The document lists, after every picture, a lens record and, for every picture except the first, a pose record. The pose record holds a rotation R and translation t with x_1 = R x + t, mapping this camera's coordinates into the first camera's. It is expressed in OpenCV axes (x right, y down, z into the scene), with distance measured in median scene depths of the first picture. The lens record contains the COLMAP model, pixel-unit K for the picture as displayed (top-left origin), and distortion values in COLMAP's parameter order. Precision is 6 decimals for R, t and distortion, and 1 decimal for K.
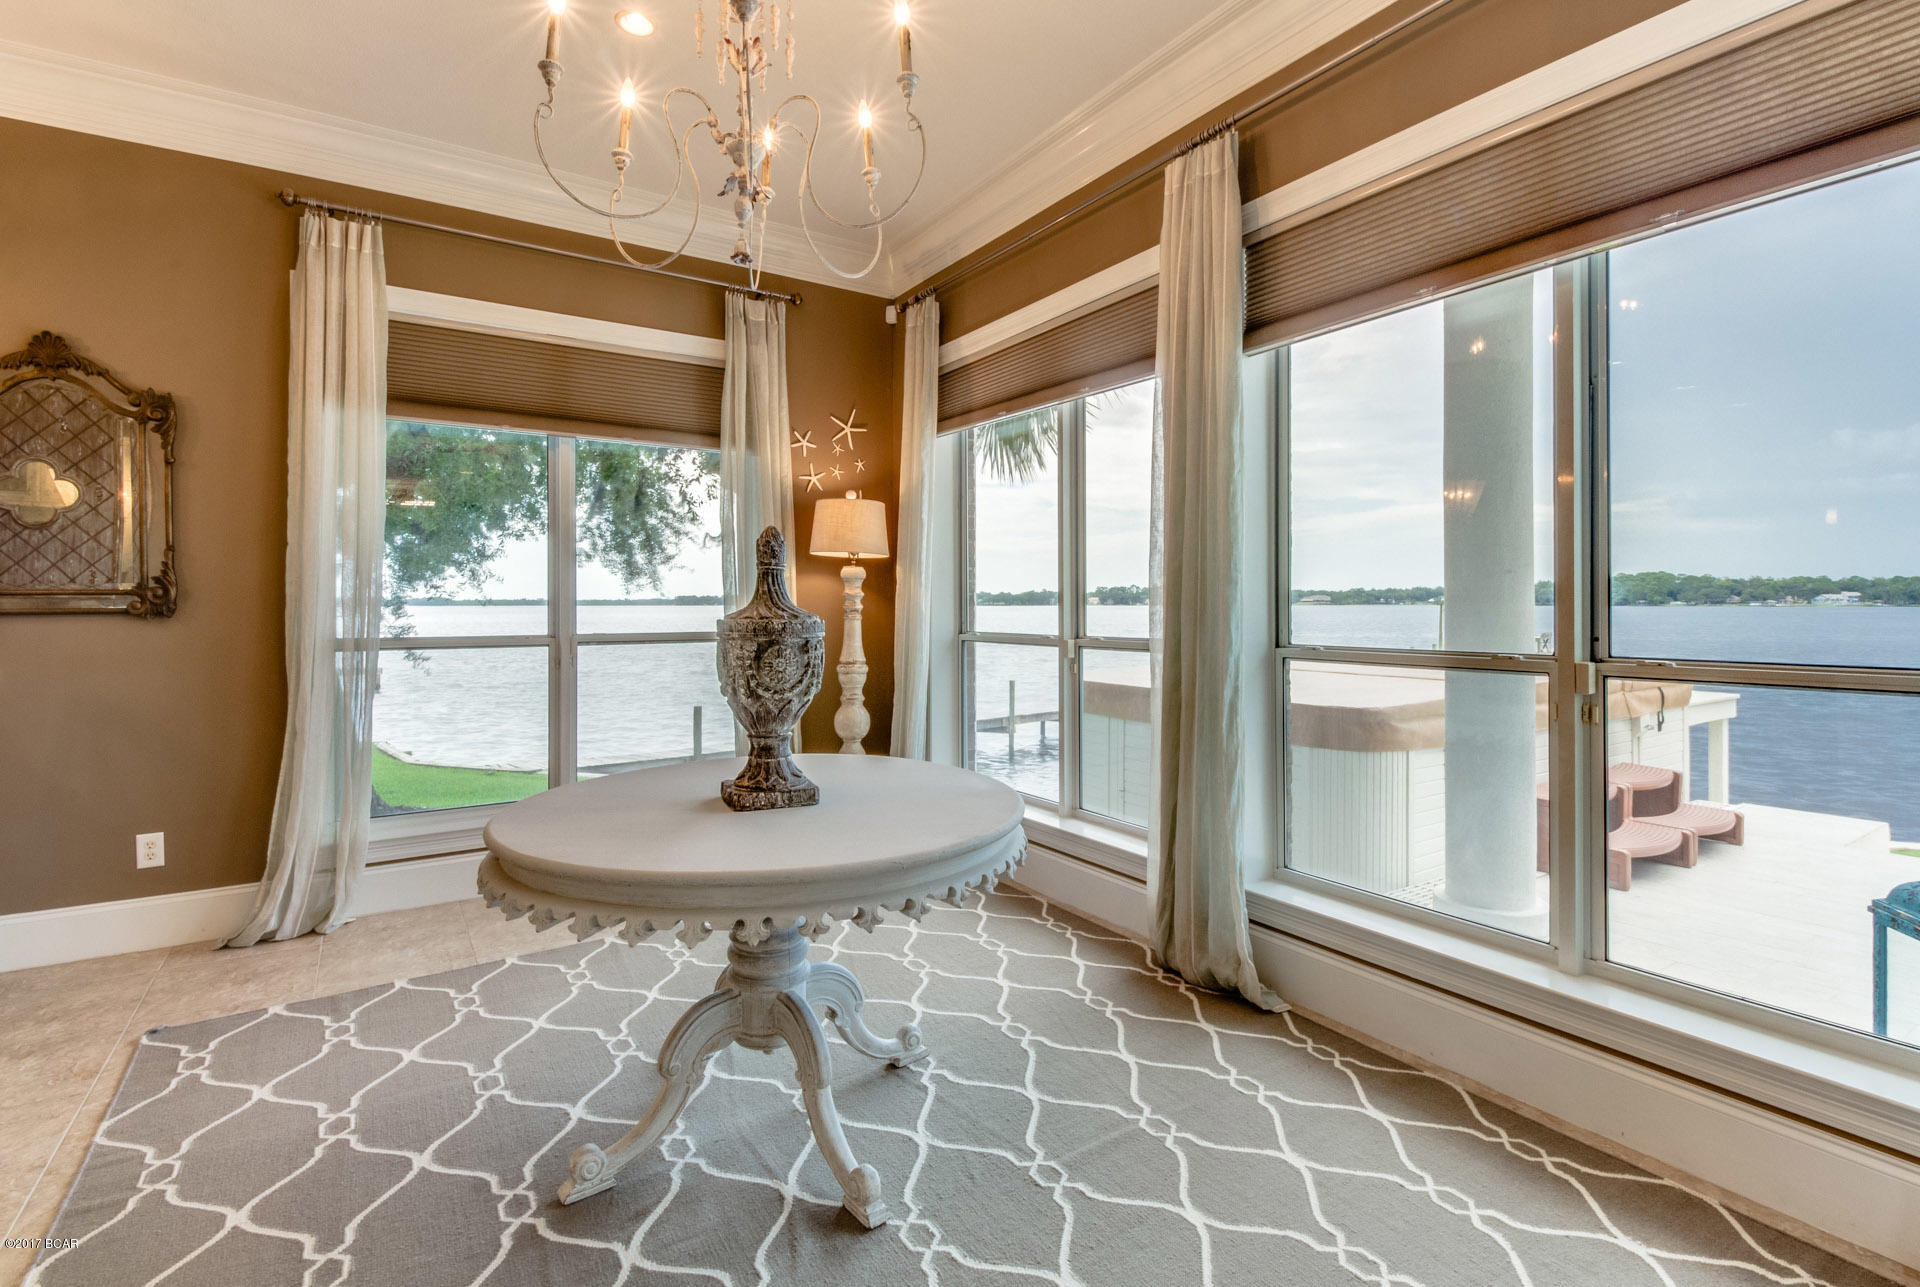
lens RADIAL K [[898.8, 0, 955.2], [0, 898.8, 614.4], [0, 0, 1]] dist [0.007526, -0.004823]
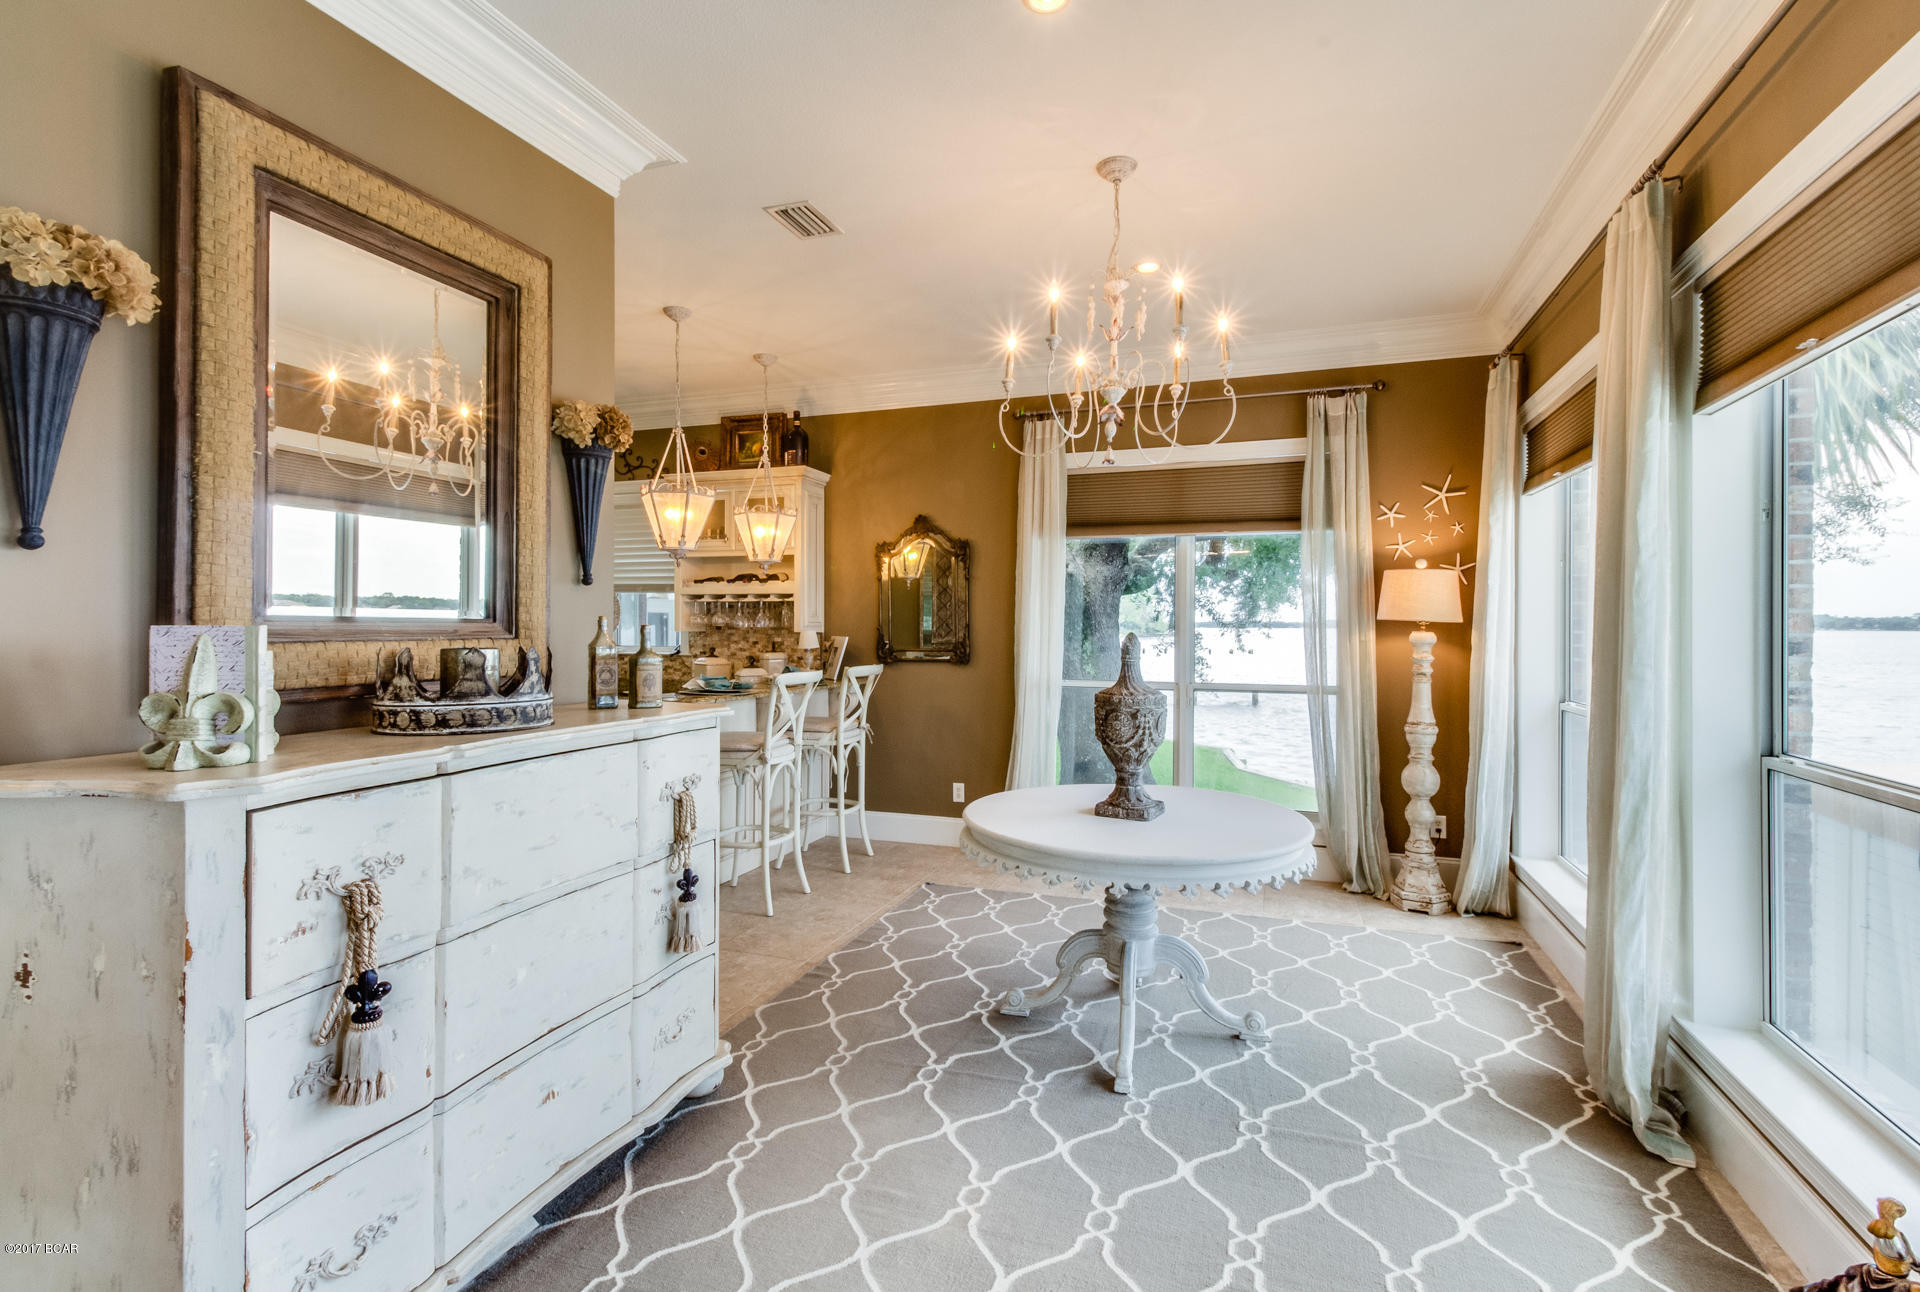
lens RADIAL K [[916.6, 0, 958.5], [0, 916.6, 638.3], [0, 0, 1]] dist [0.017844, -0.003146]
pose [[0.597910, 0.016180, -0.801400, 0.590370], [-0.013026, 0.999860, 0.010469, -0.069547], [0.801457, 0.004179, 0.598038, -0.104442]]
